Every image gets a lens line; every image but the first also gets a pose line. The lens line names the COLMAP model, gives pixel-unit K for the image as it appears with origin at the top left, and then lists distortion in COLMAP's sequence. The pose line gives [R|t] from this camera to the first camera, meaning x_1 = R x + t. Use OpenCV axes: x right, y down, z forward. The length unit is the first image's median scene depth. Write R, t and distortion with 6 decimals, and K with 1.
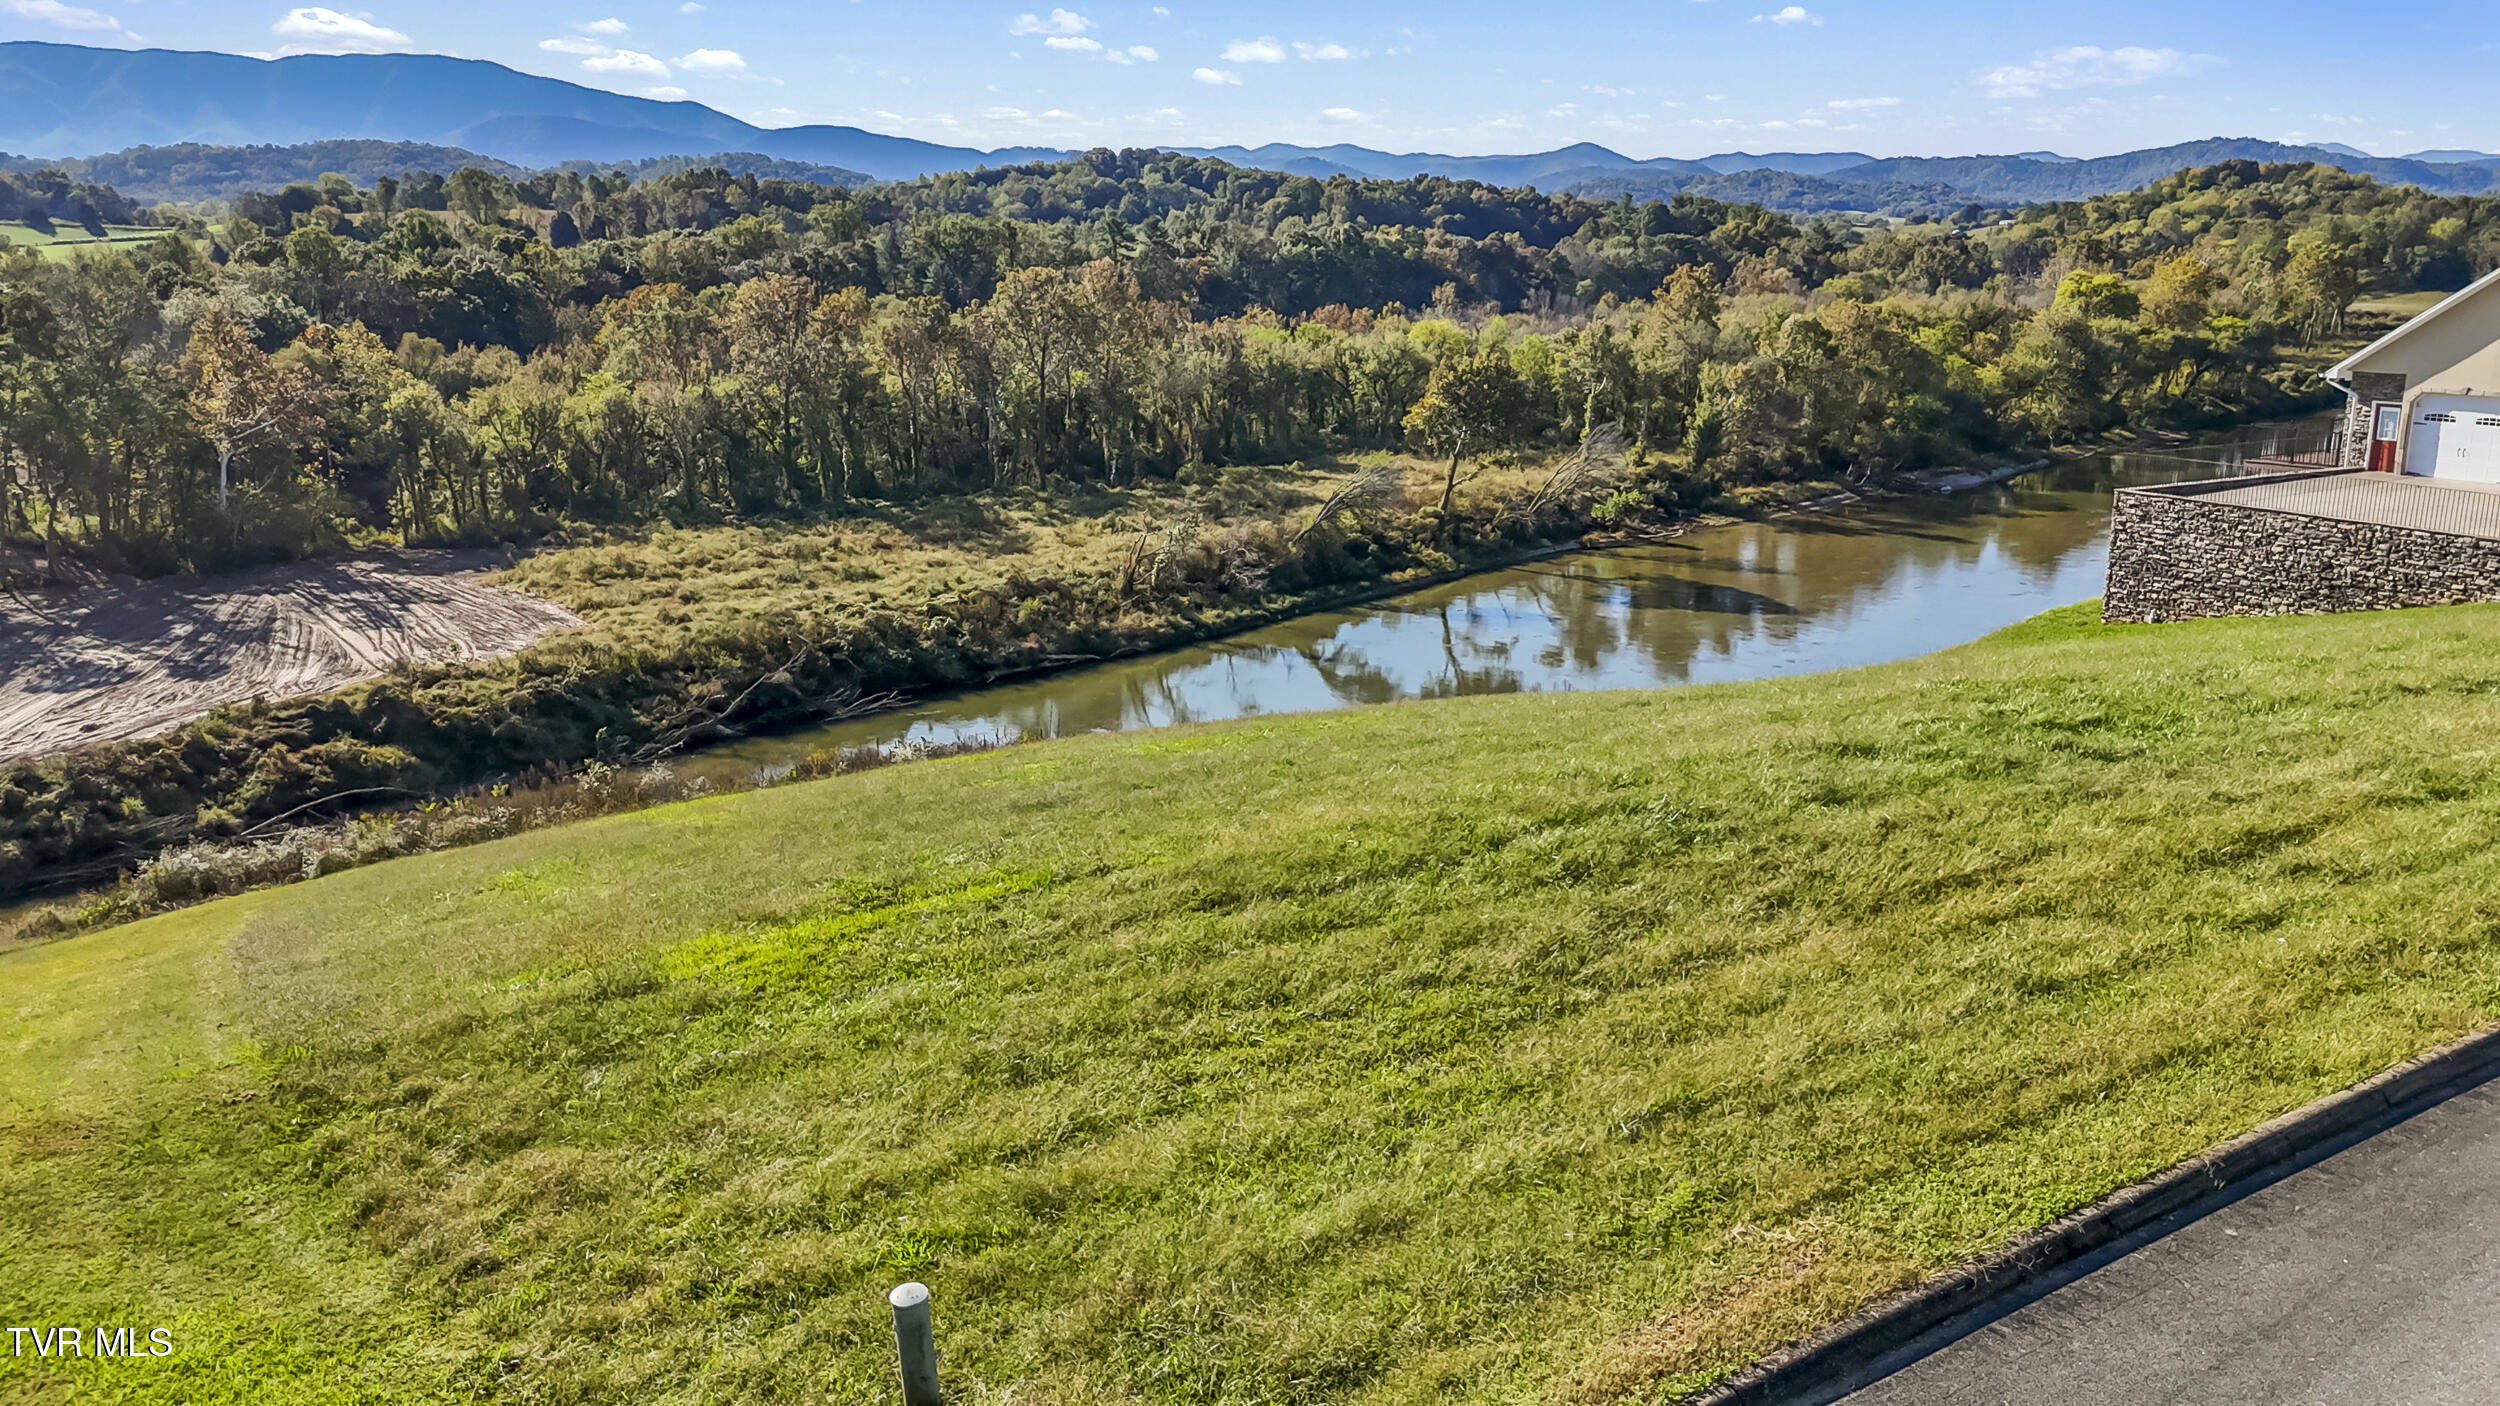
lens RADIAL K [[1844.9, 0, 1244.6], [0, 1844.9, 695.3], [0, 0, 1]] dist [0.096585, -0.092302]
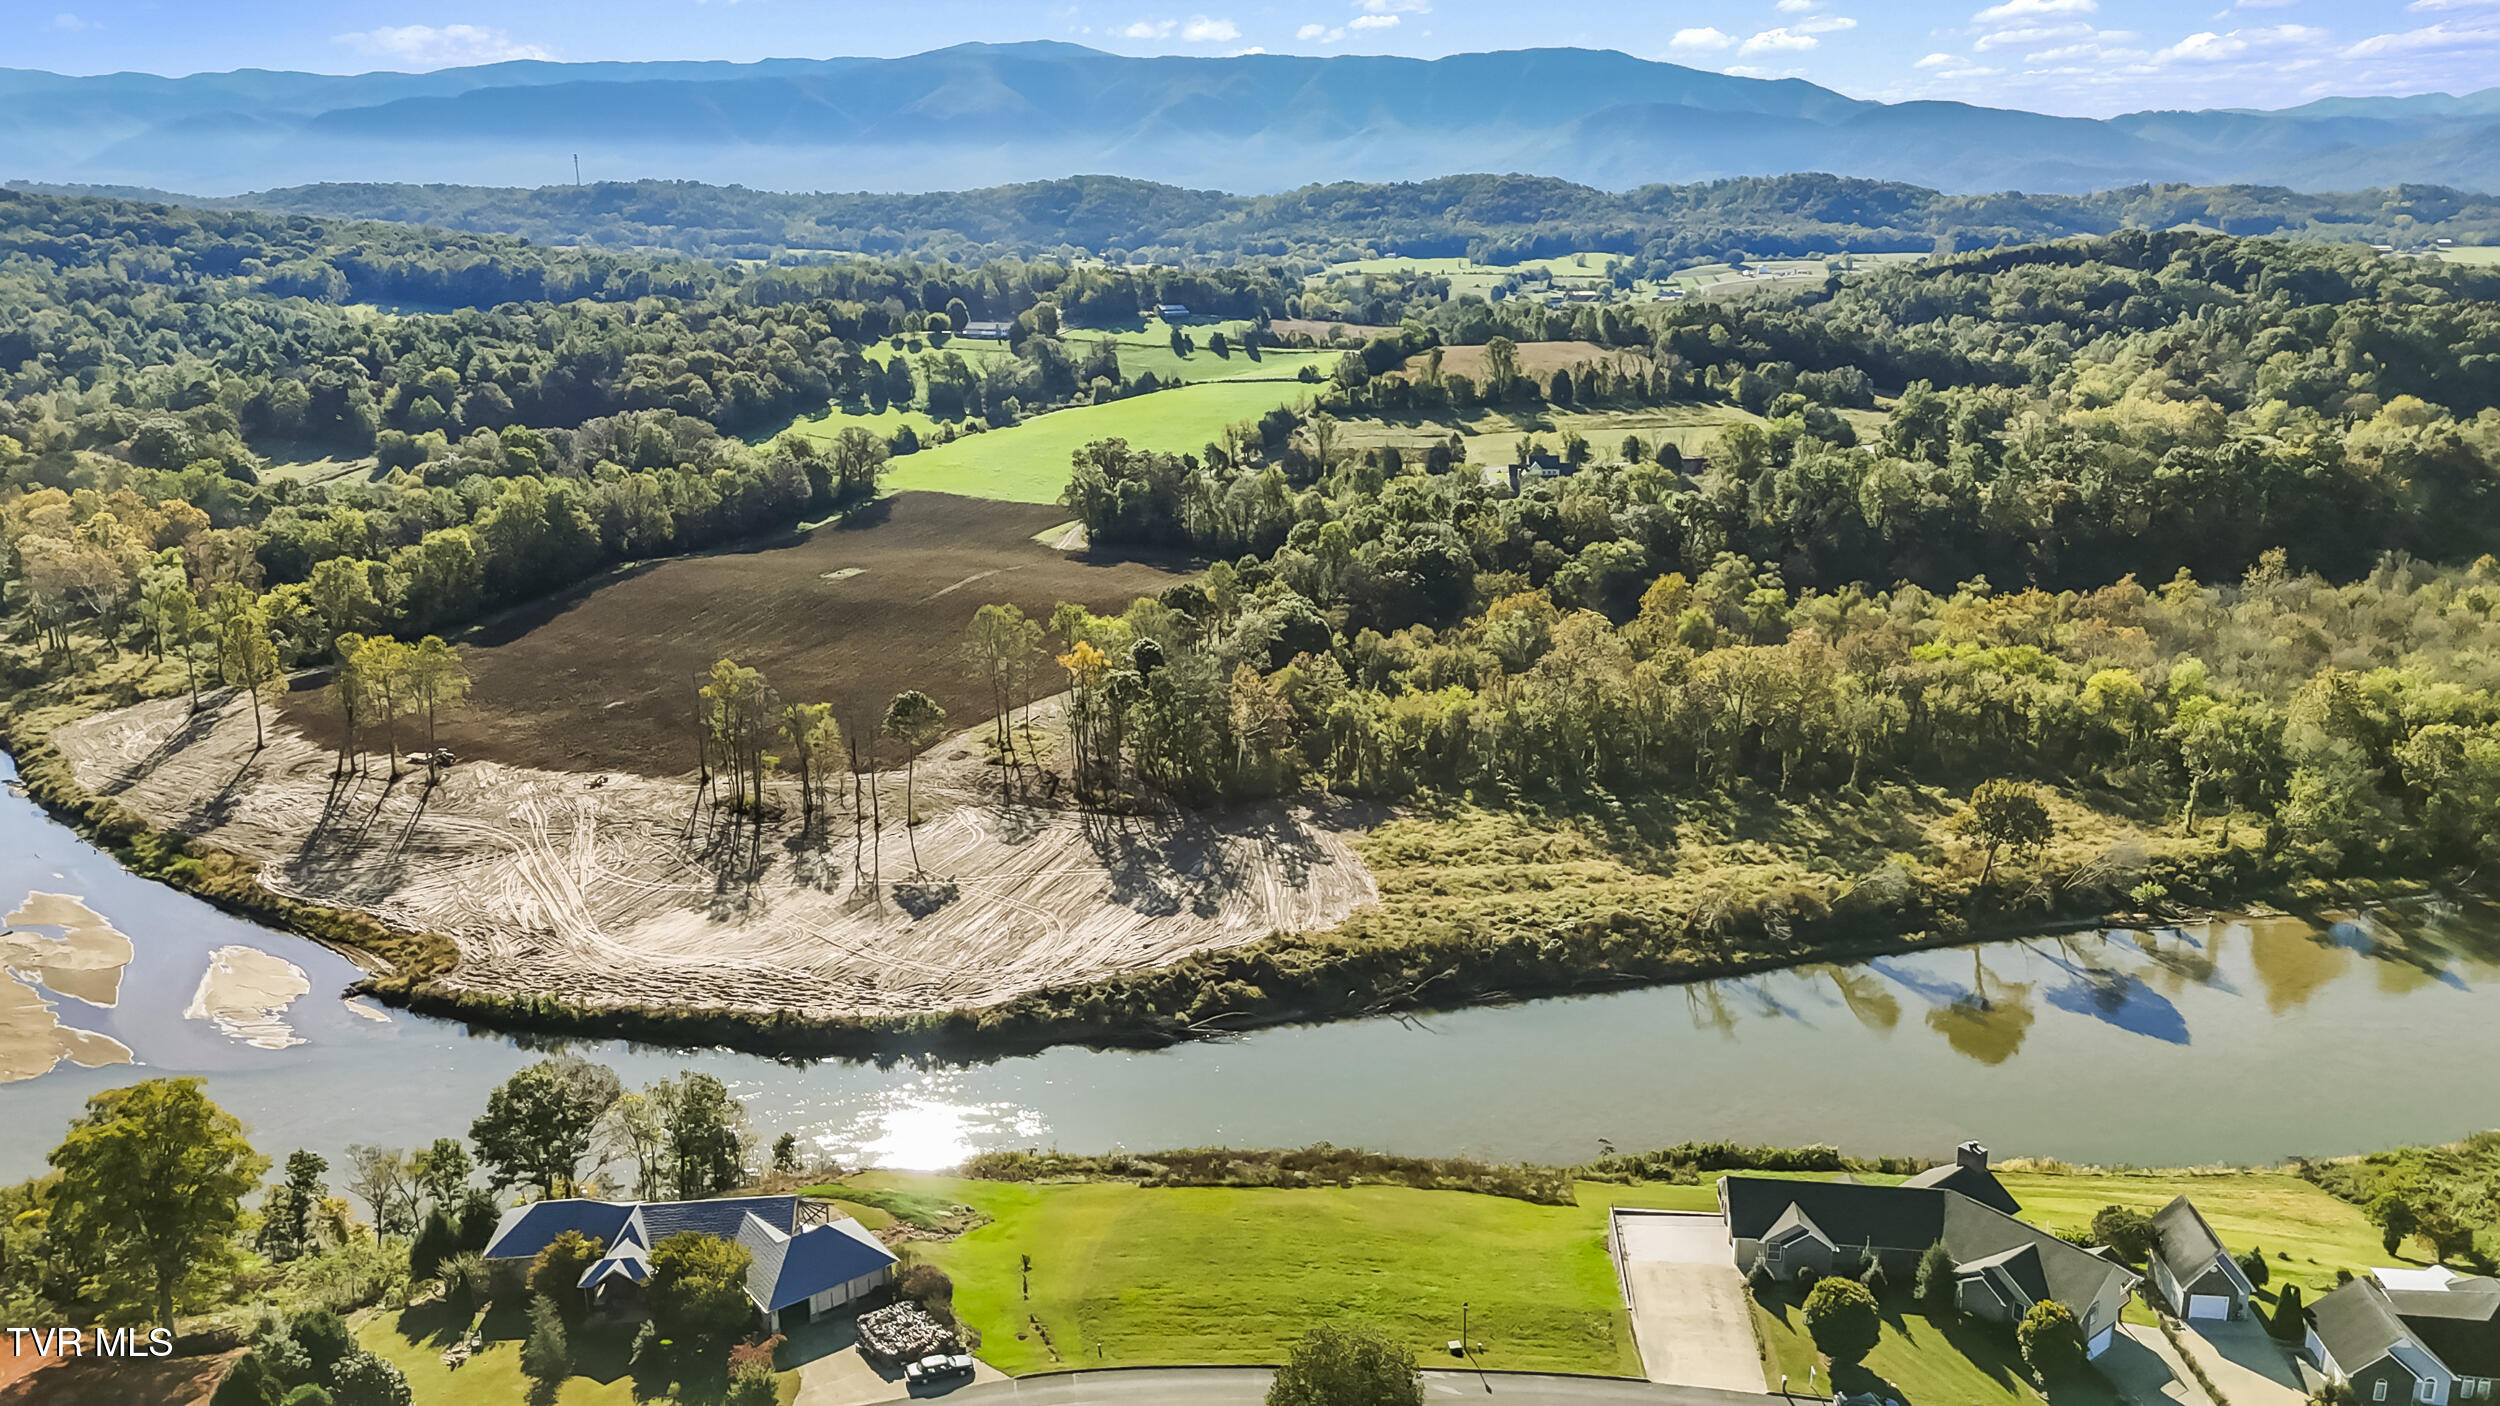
lens RADIAL K [[1844.9, 0, 1247.9], [0, 1844.9, 696.9], [0, 0, 1]] dist [0.096585, -0.092302]
pose [[0.851022, 0.136116, -0.507182, 0.418300], [-0.123978, 0.990599, 0.057824, -0.316545], [0.510285, 0.013670, 0.859897, -0.614386]]
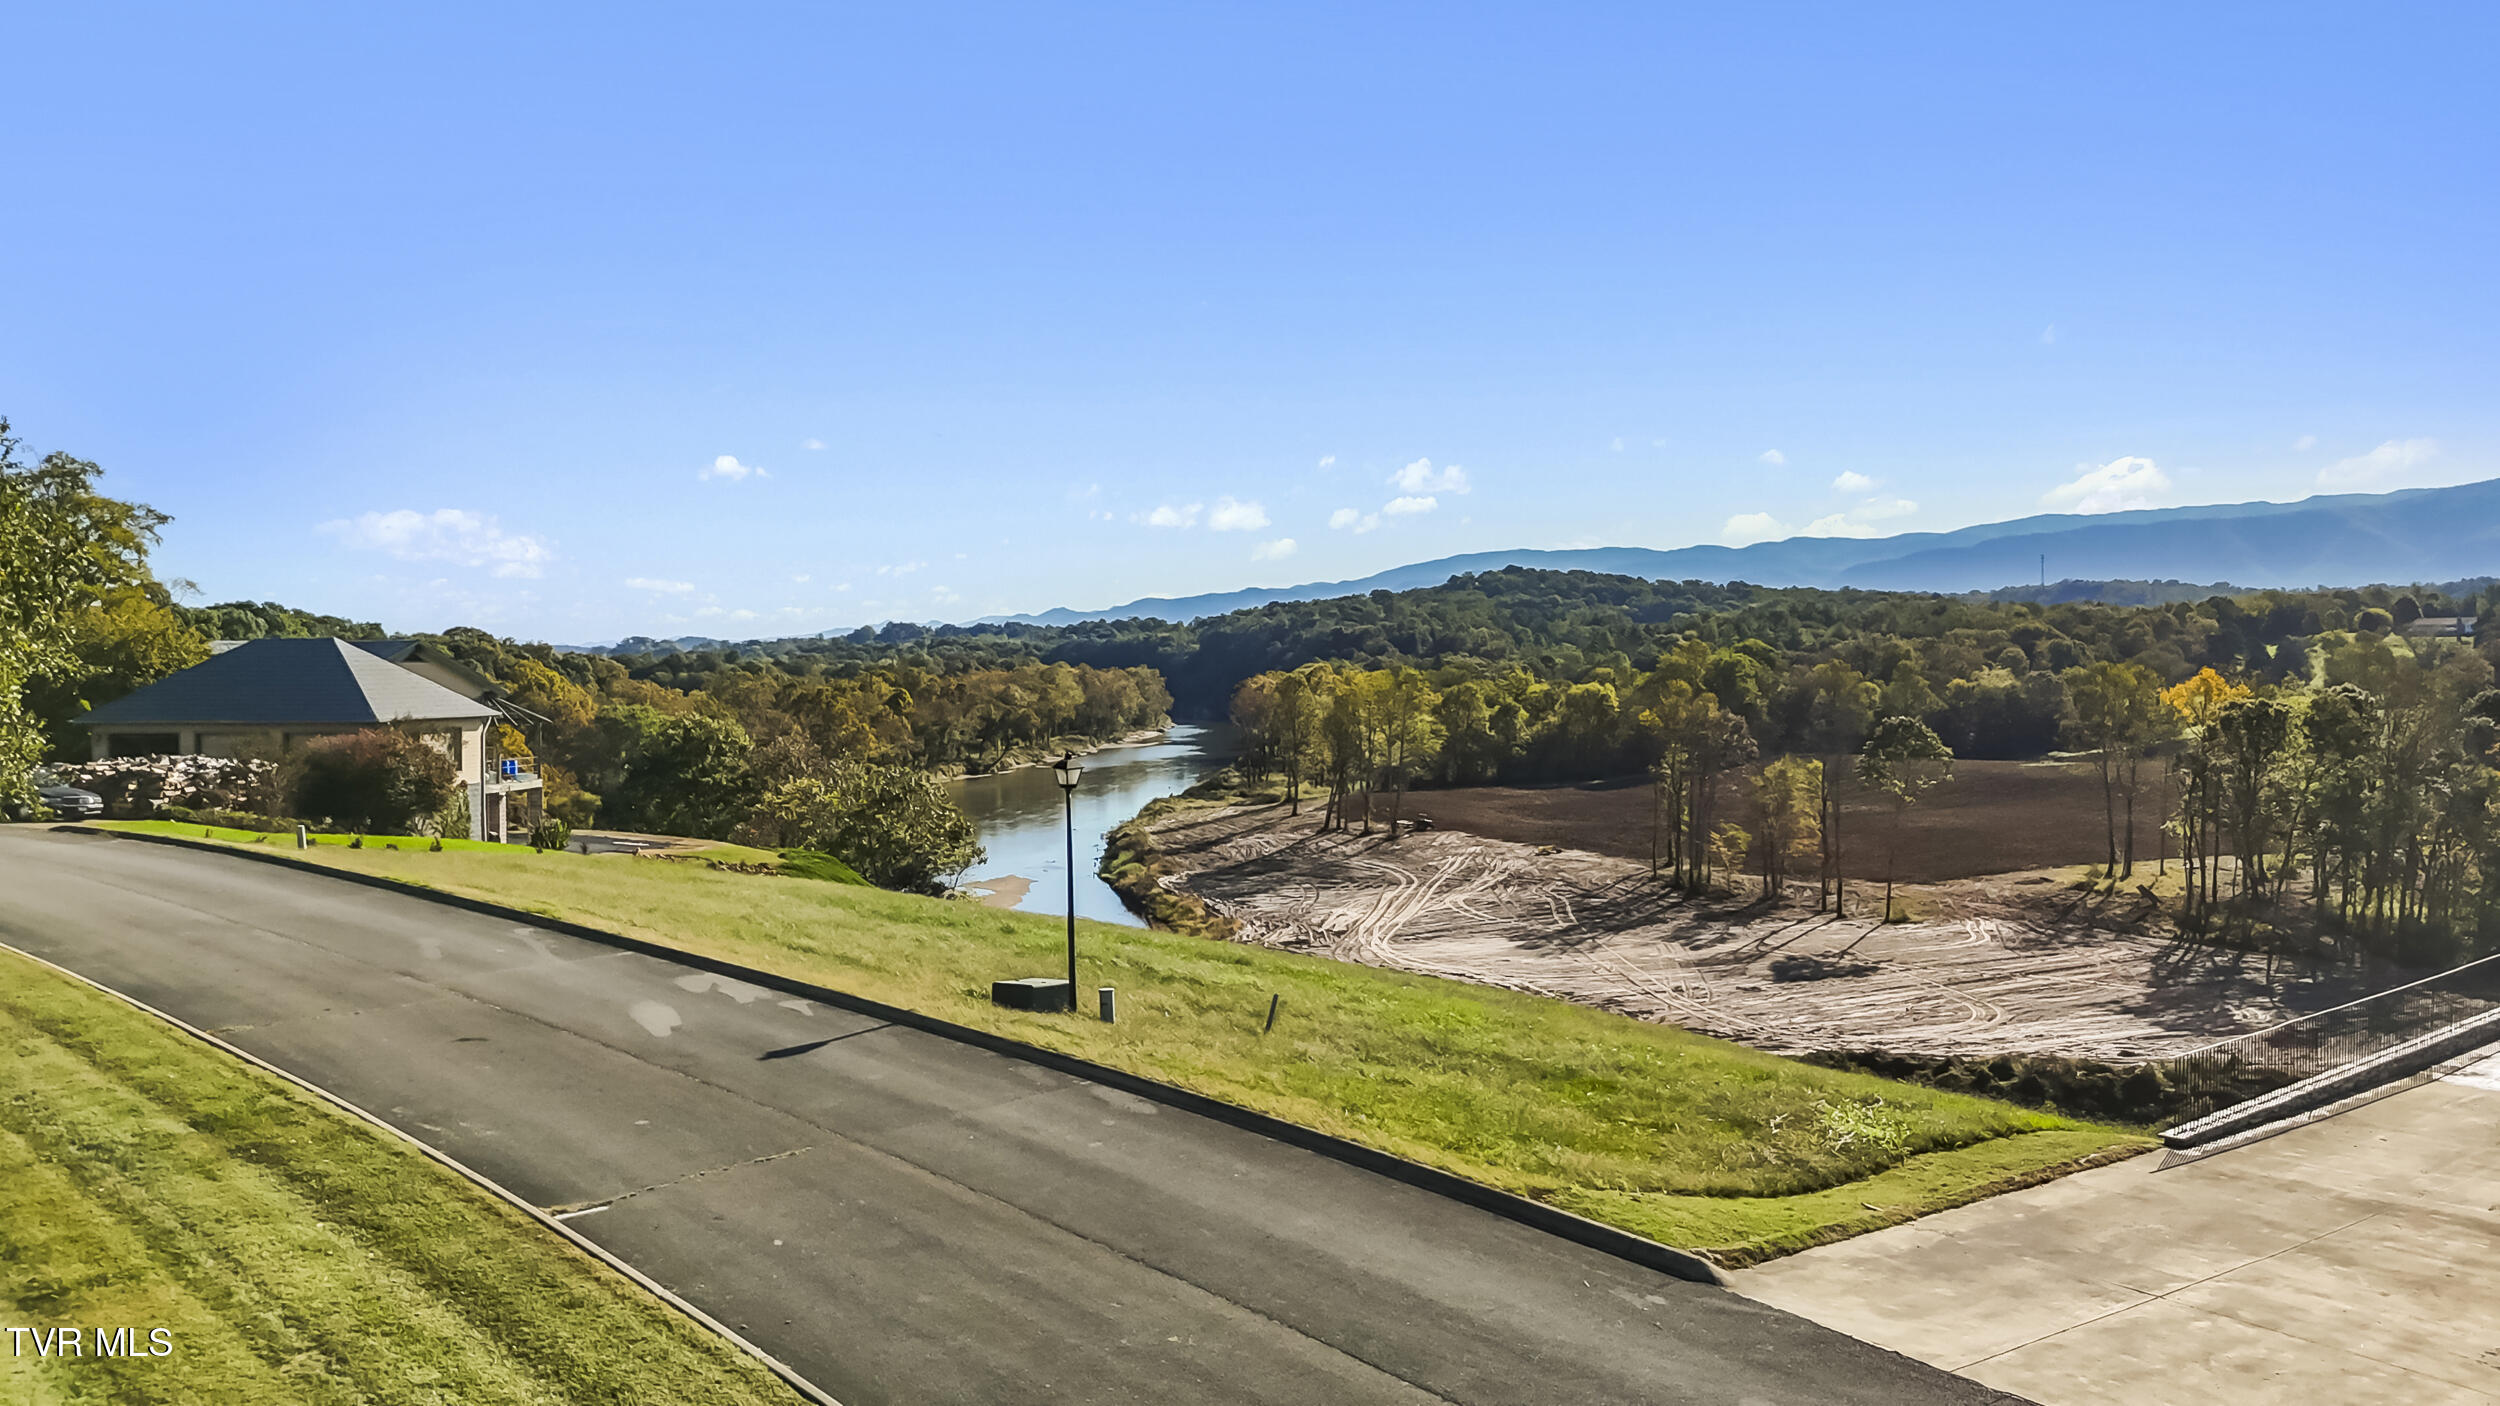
lens RADIAL K [[1844.9, 0, 1248.4], [0, 1844.9, 708.8], [0, 0, 1]] dist [0.096585, -0.092302]
pose [[0.258511, 0.033610, -0.965424, 0.286617], [-0.231755, 0.972365, -0.028205, -0.024789], [0.937796, 0.231033, 0.259156, 0.102324]]
